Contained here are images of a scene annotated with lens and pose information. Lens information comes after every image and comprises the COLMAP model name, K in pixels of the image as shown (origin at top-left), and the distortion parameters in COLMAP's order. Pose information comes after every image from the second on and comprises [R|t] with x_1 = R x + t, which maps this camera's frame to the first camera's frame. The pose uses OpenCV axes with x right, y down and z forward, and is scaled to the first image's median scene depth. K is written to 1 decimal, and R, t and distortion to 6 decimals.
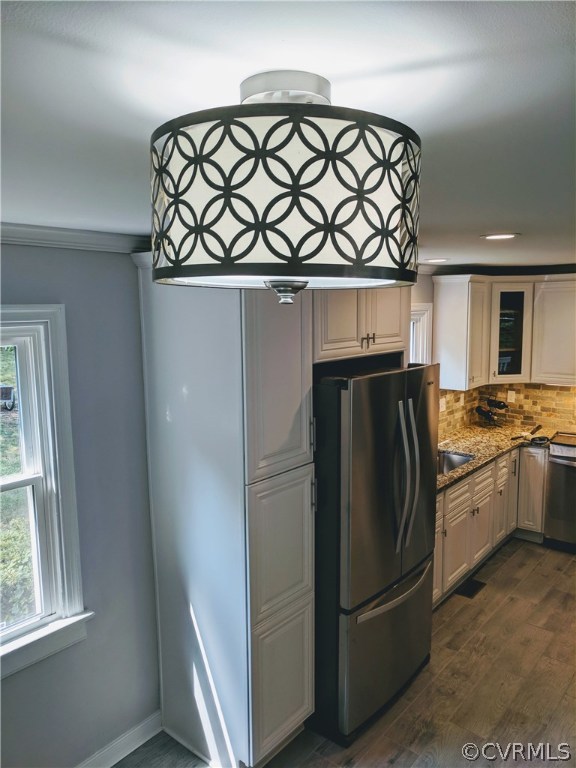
lens RADIAL K [[578.1, 0, 290.1], [0, 578.1, 383.4], [0, 0, 1]] dist [0.000667, 0.012755]
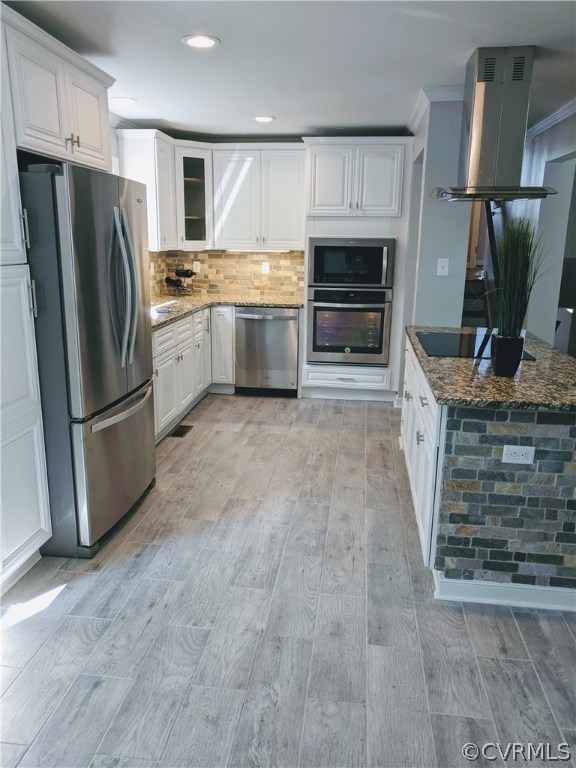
lens RADIAL K [[578.1, 0, 290.1], [0, 578.1, 383.4], [0, 0, 1]] dist [0.000667, 0.012755]
pose [[0.844713, -0.105949, 0.524628, -0.068544], [0.045115, 0.990818, 0.127457, 0.144171], [-0.533315, -0.083996, 0.841736, 0.002433]]
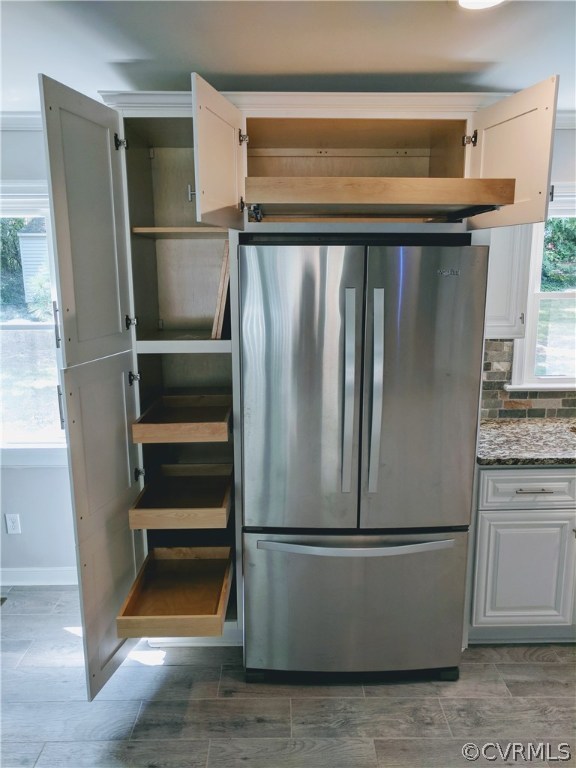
lens RADIAL K [[578.1, 0, 290.1], [0, 578.1, 383.4], [0, 0, 1]] dist [0.000667, 0.012755]
pose [[0.646648, 0.158330, -0.746176, 0.475729], [-0.102927, 0.987386, 0.120314, 0.047036], [0.755813, -0.000999, 0.654787, 0.315061]]
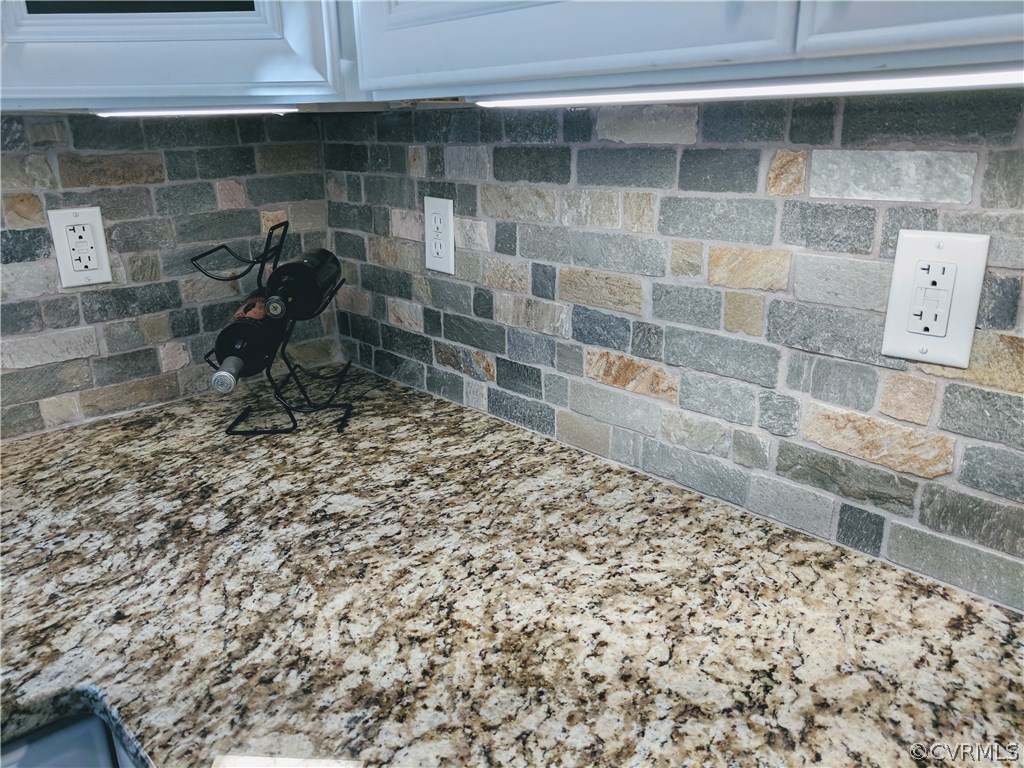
lens RADIAL K [[770.8, 0, 514.7], [0, 770.8, 382.4], [0, 0, 1]] dist [0.000667, 0.012755]
pose [[0.992759, 0.036125, -0.114562, 0.581749], [-0.013520, 0.981252, 0.192253, 0.029246], [0.119360, -0.189312, 0.974635, 1.069132]]
